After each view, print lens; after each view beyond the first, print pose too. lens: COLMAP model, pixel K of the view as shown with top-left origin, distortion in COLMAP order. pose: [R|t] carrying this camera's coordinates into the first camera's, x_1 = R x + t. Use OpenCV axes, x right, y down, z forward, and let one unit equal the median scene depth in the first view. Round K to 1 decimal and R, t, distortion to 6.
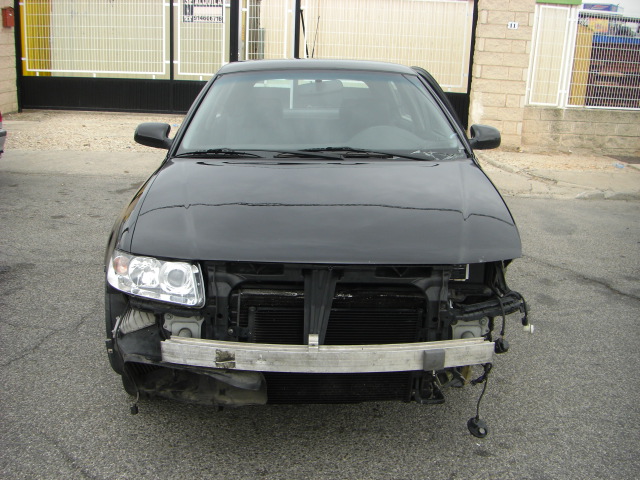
lens RADIAL K [[725.3, 0, 314.6], [0, 725.3, 239.1], [0, 0, 1]] dist [-0.196978, 0.187813]
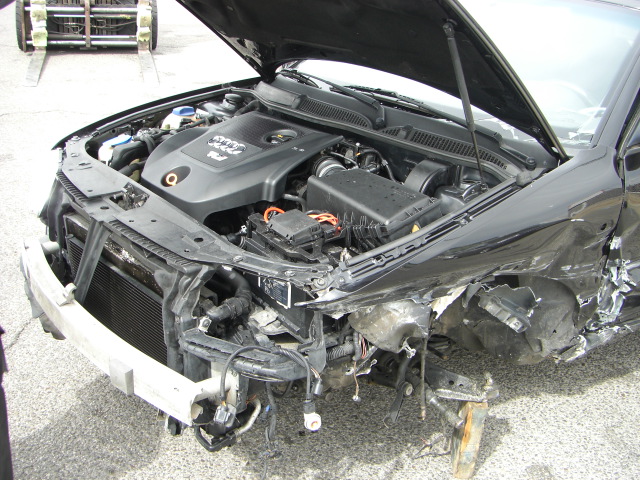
lens RADIAL K [[725.3, 0, 314.6], [0, 725.3, 239.1], [0, 0, 1]] dist [-0.196978, 0.187813]
pose [[0.621426, 0.319183, -0.715508, 0.739548], [-0.238347, 0.946984, 0.215436, -0.165172], [0.746338, 0.036662, 0.664556, 0.629778]]
